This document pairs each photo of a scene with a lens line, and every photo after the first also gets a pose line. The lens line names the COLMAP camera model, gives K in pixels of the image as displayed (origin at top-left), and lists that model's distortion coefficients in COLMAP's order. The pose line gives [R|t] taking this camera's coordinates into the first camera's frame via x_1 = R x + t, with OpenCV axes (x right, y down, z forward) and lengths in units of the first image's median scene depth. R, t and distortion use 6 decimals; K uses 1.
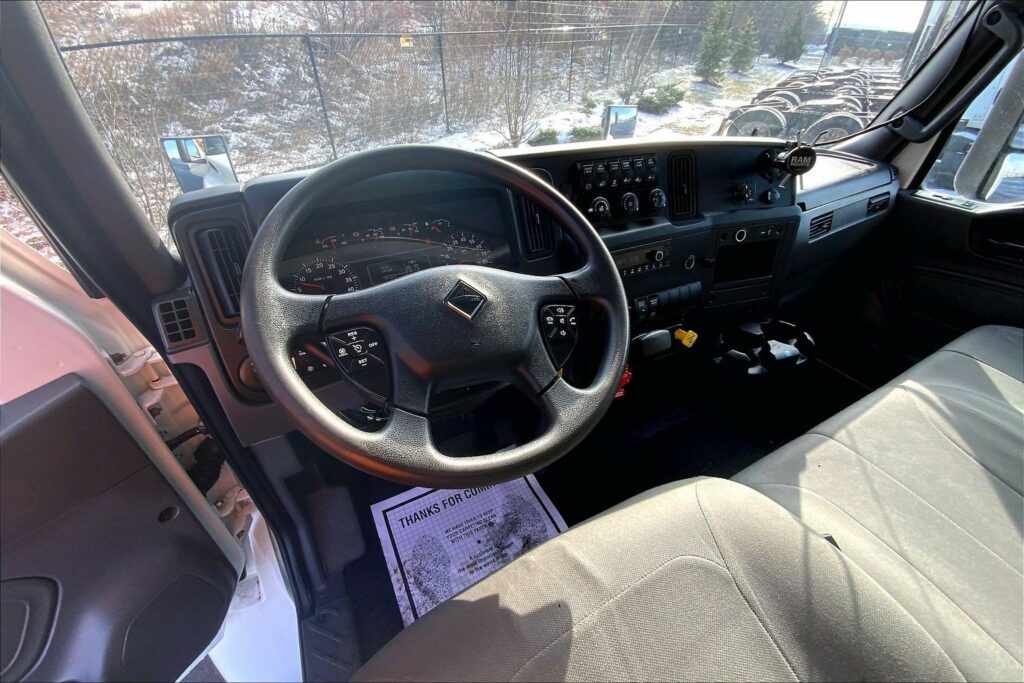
lens RADIAL K [[414.9, 0, 508.8], [0, 414.9, 342.0], [0, 0, 1]] dist [0.002508, -0.000355]
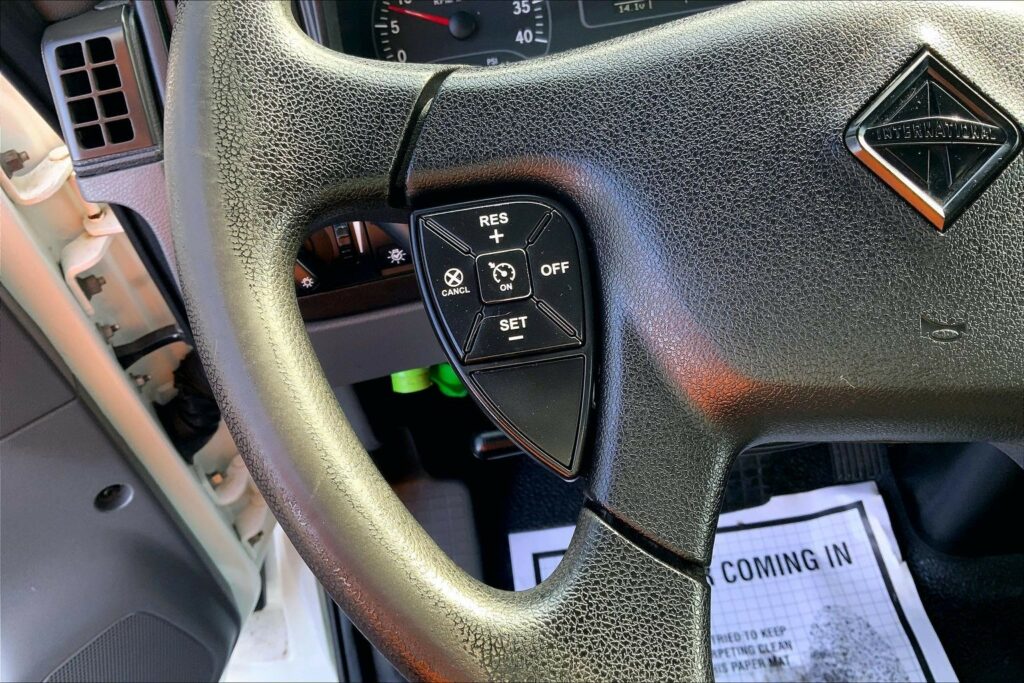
lens RADIAL K [[843.8, 0, 507.5], [0, 843.8, 341.2], [0, 0, 1]] dist [0.095632, -0.159457]
pose [[0.920576, 0.200027, -0.335454, -0.088322], [-0.120568, 0.962492, 0.243049, -0.048286], [0.371488, -0.183300, 0.910163, 0.261060]]
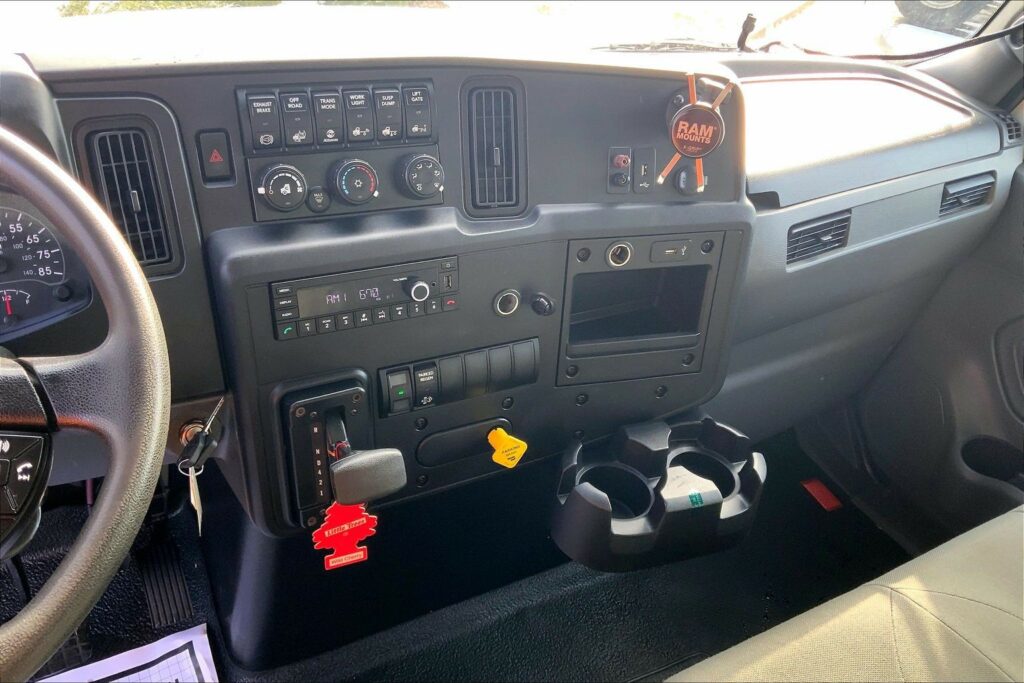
lens RADIAL K [[843.8, 0, 511.8], [0, 843.8, 337.0], [0, 0, 1]] dist [0.095632, -0.159457]
pose [[0.995376, 0.081978, 0.050061, 0.445421], [-0.082198, 0.996613, 0.002354, -0.173197], [-0.049698, -0.006458, 0.998743, -0.001092]]
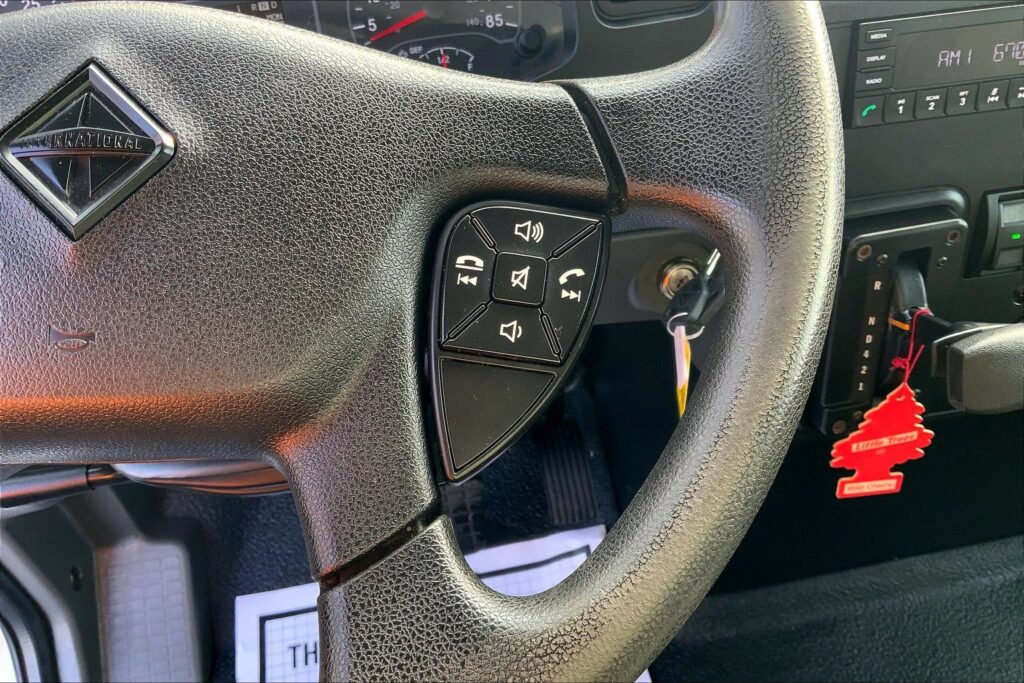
lens RADIAL K [[843.8, 0, 519.0], [0, 843.8, 340.9], [0, 0, 1]] dist [0.095632, -0.159457]
pose [[0.953122, 0.164709, -0.253829, 0.174369], [-0.126411, 0.978901, 0.160537, -0.063376], [0.274915, -0.120925, 0.953834, 0.360443]]
